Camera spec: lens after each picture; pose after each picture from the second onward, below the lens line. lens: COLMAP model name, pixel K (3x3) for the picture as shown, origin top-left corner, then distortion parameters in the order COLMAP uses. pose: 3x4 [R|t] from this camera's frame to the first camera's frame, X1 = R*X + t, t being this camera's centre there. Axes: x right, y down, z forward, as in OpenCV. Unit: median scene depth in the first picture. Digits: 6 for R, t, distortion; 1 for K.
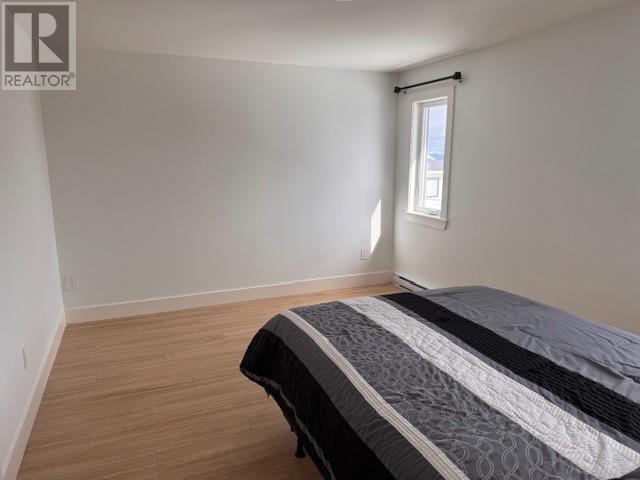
lens RADIAL K [[454.5, 0, 317.9], [0, 454.5, 243.8], [0, 0, 1]] dist [-0.003371, 0.001524]
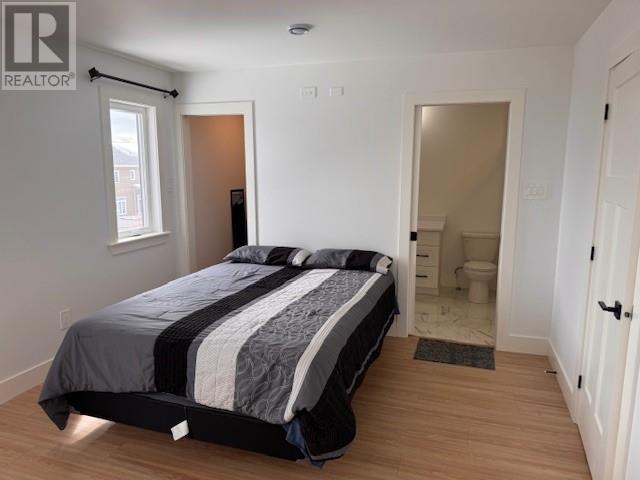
lens RADIAL K [[454.5, 0, 318.6], [0, 454.5, 237.1], [0, 0, 1]] dist [-0.003371, 0.001524]
pose [[-0.753574, -0.106358, 0.648702, -0.686679], [0.121532, 0.947272, 0.296489, -0.343182], [-0.646031, 0.302265, -0.700914, 1.699225]]
